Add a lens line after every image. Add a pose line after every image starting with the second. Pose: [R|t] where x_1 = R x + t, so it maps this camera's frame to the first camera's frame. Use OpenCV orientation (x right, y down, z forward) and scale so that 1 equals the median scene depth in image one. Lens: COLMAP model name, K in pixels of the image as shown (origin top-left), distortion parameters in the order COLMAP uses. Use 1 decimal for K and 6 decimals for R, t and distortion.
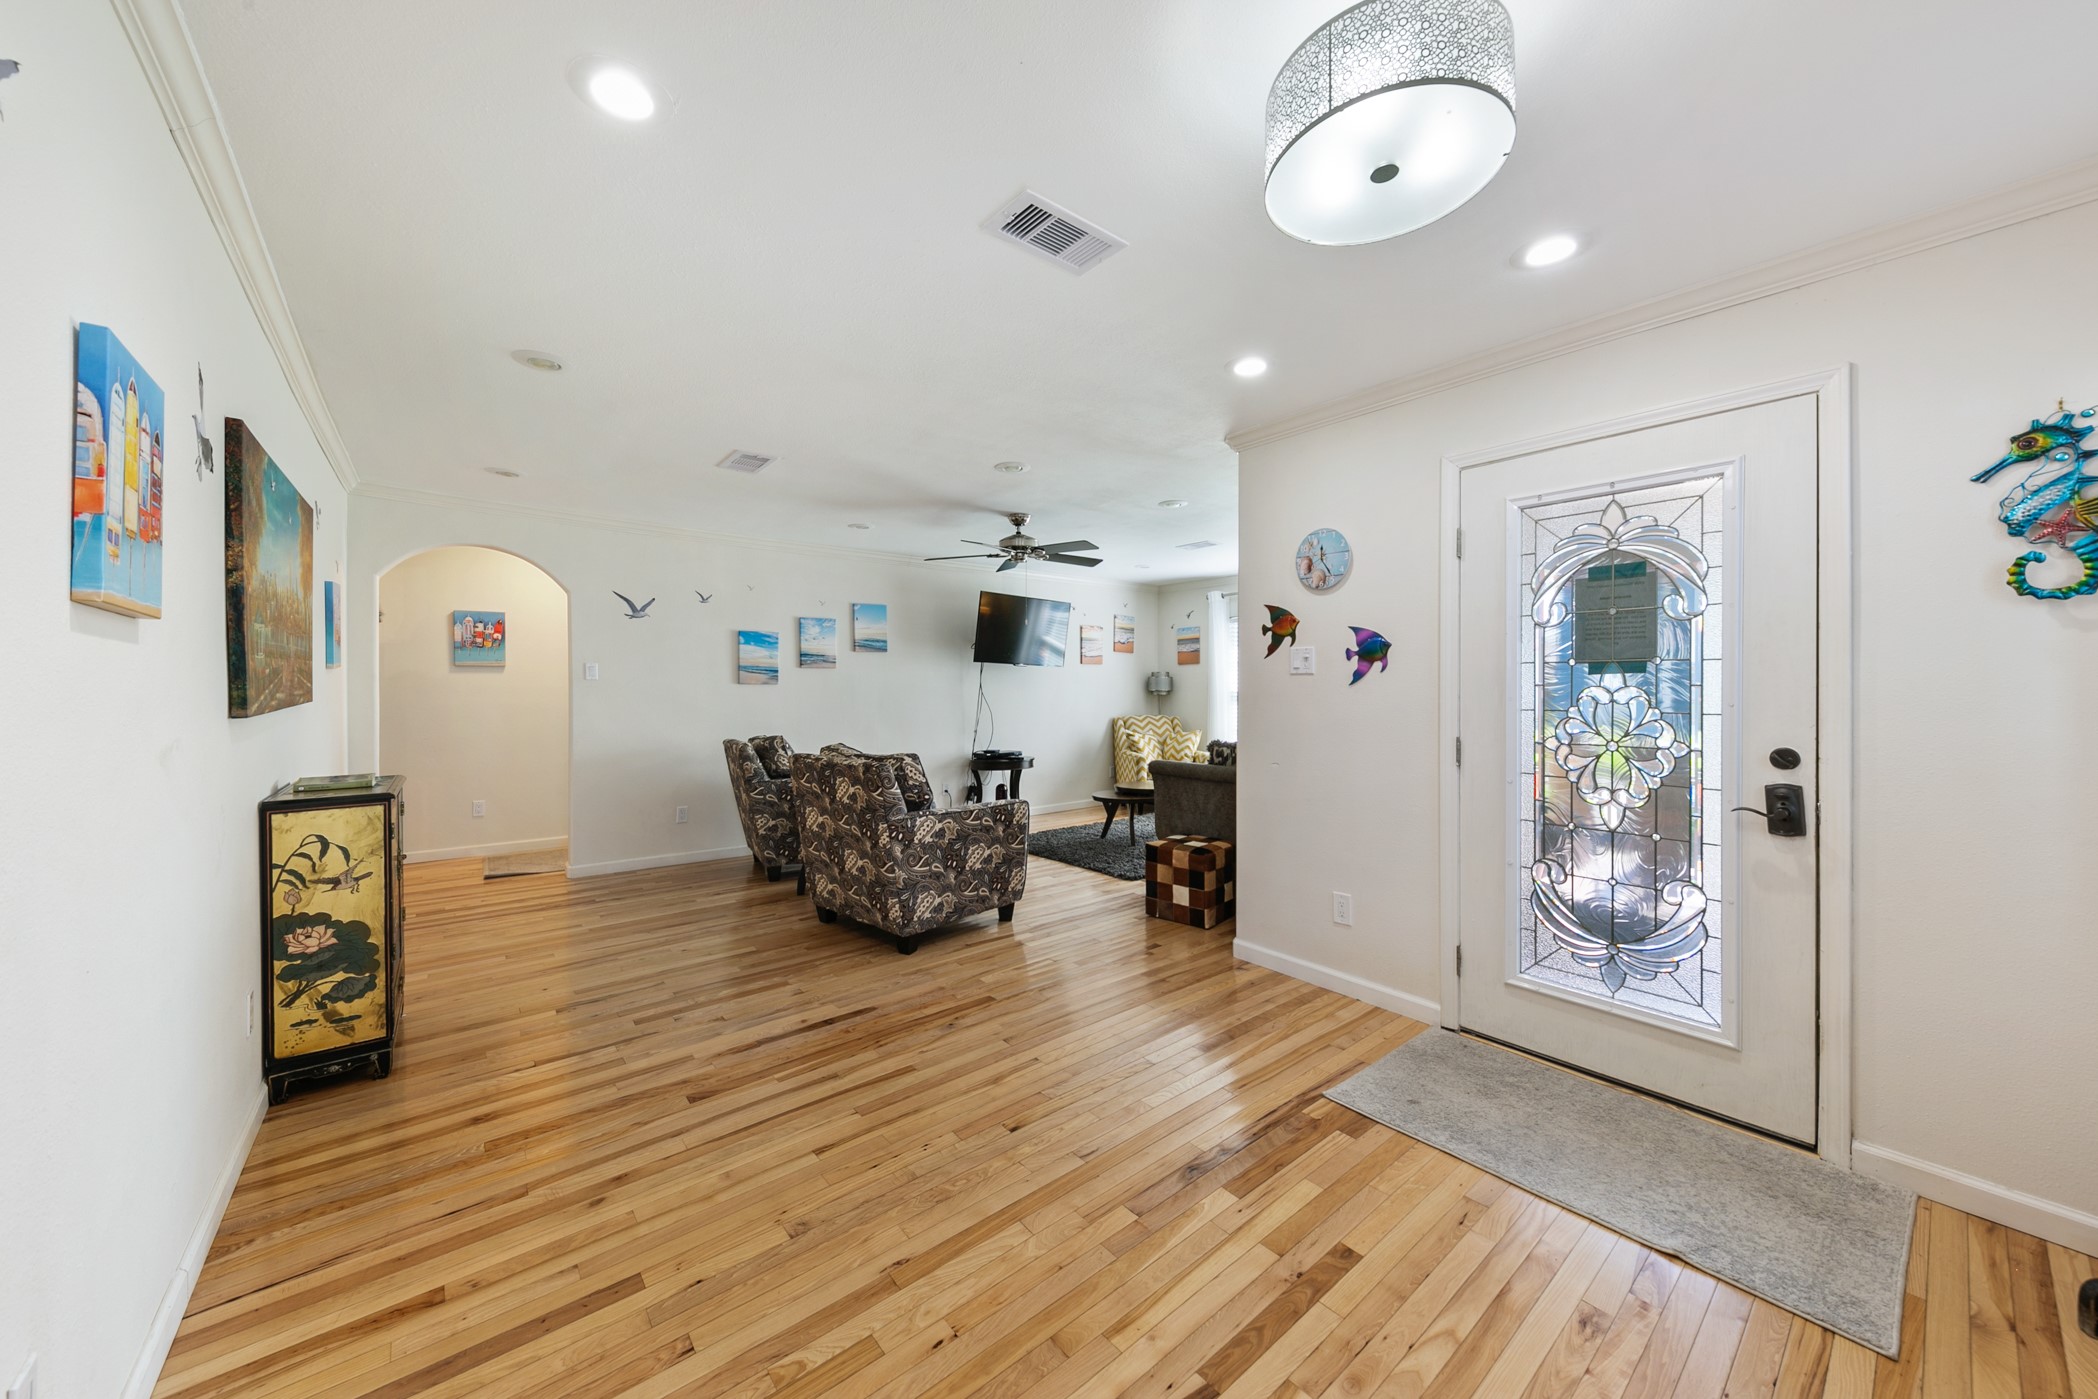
lens RADIAL K [[732.6, 0, 1064.5], [0, 732.6, 691.9], [0, 0, 1]] dist [-0.000908, -0.000550]
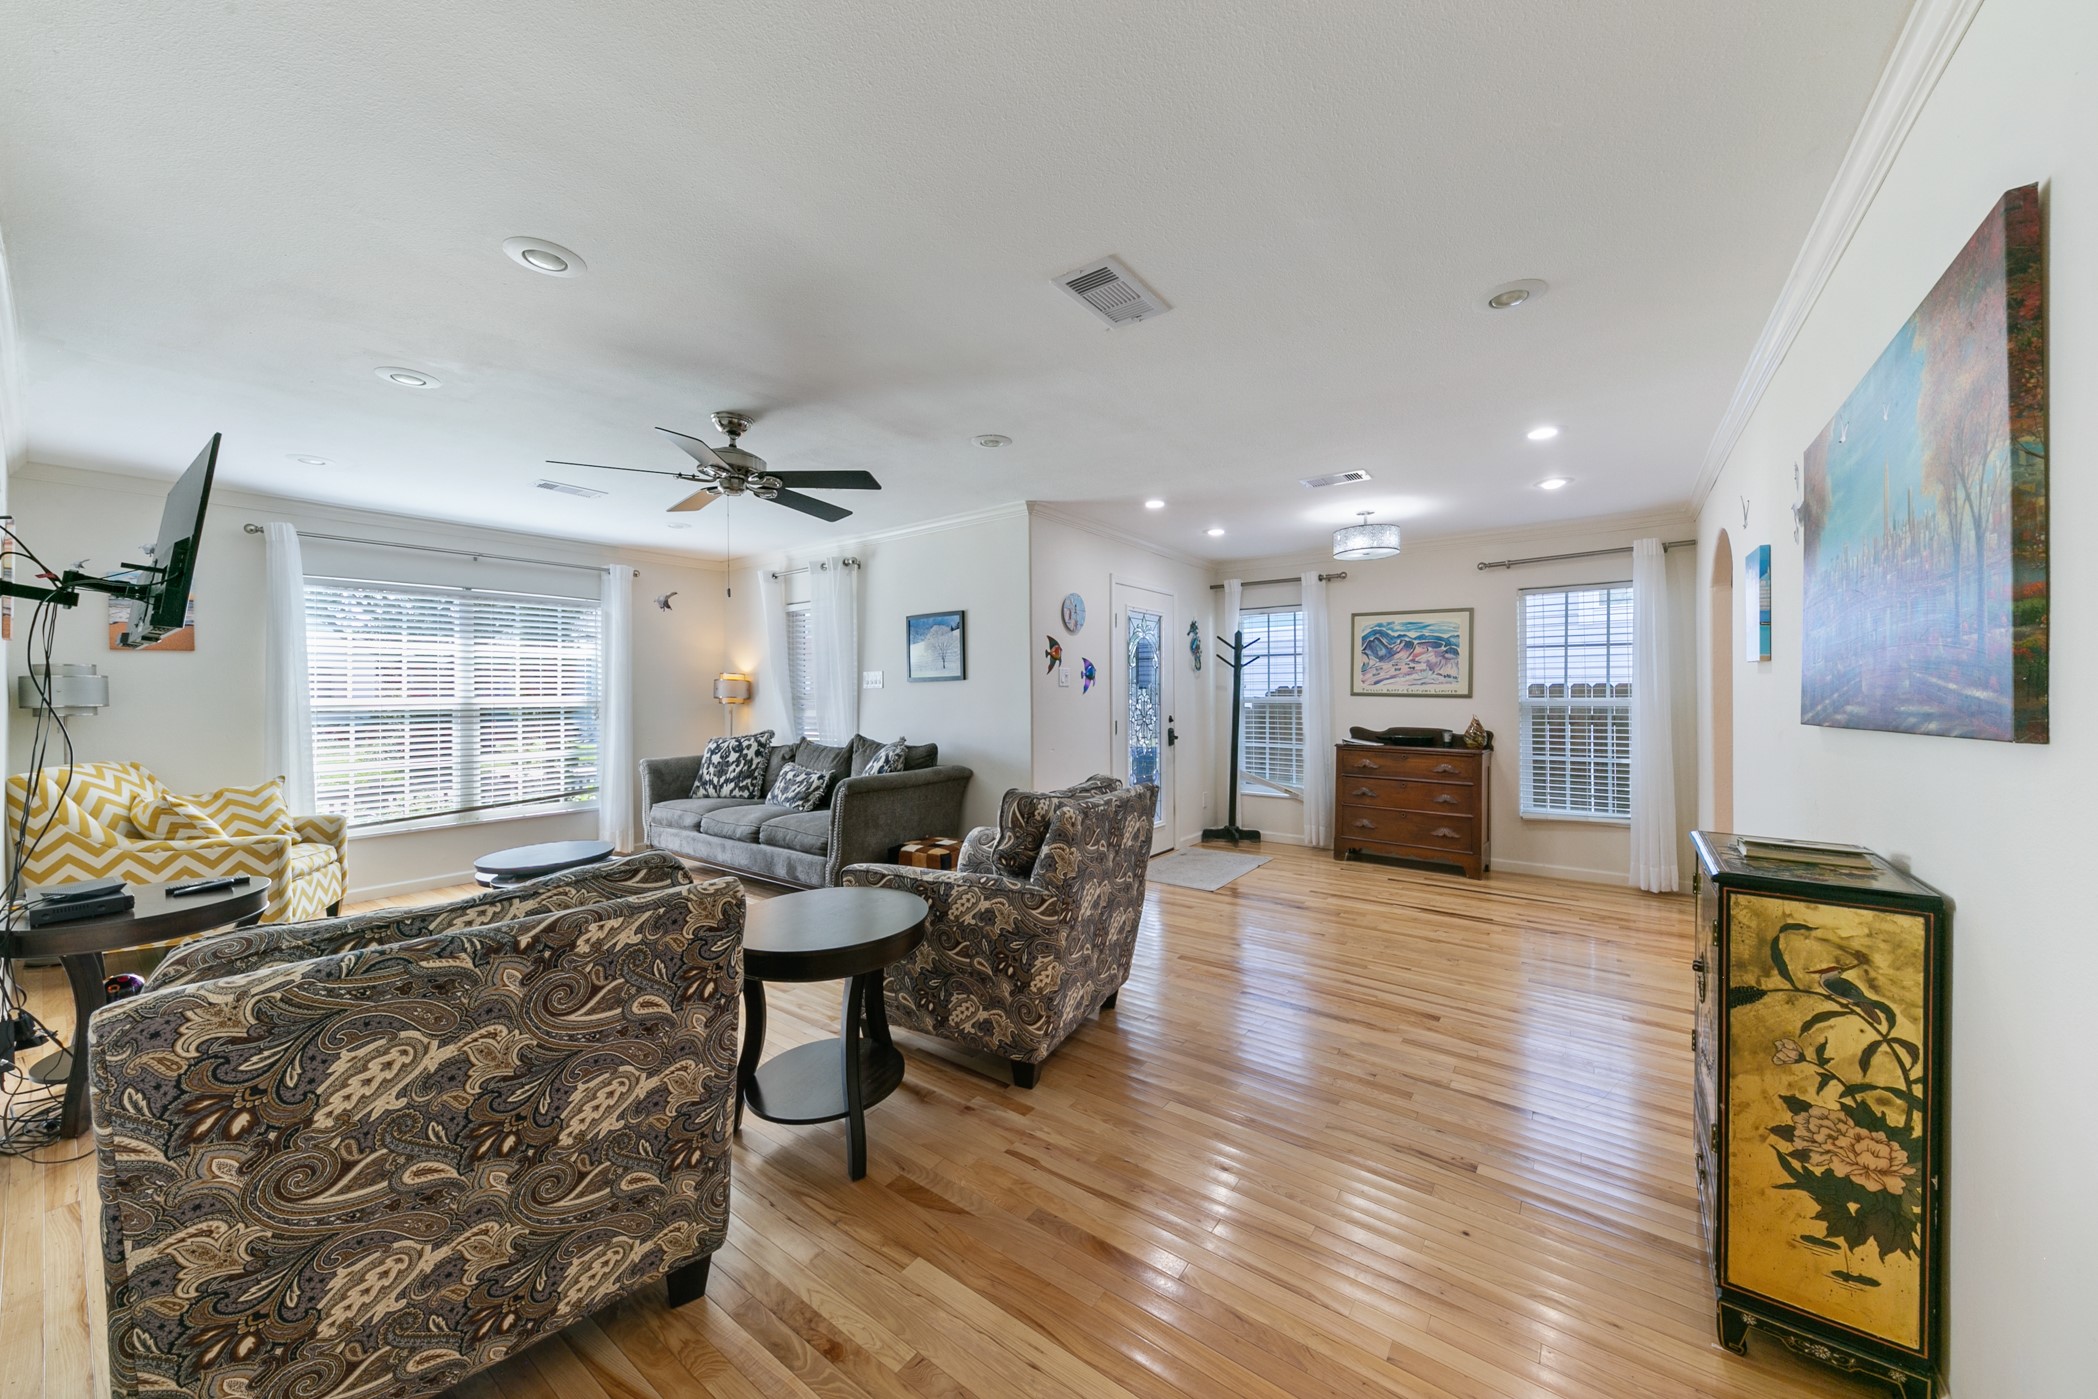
lens RADIAL K [[732.6, 0, 1066.8], [0, 732.6, 692.1], [0, 0, 1]] dist [-0.000908, -0.000550]
pose [[-0.235765, 0.001601, 0.971809, -1.196093], [0.009652, 0.999953, 0.000694, -0.014776], [-0.971762, 0.009544, -0.235769, 1.438560]]
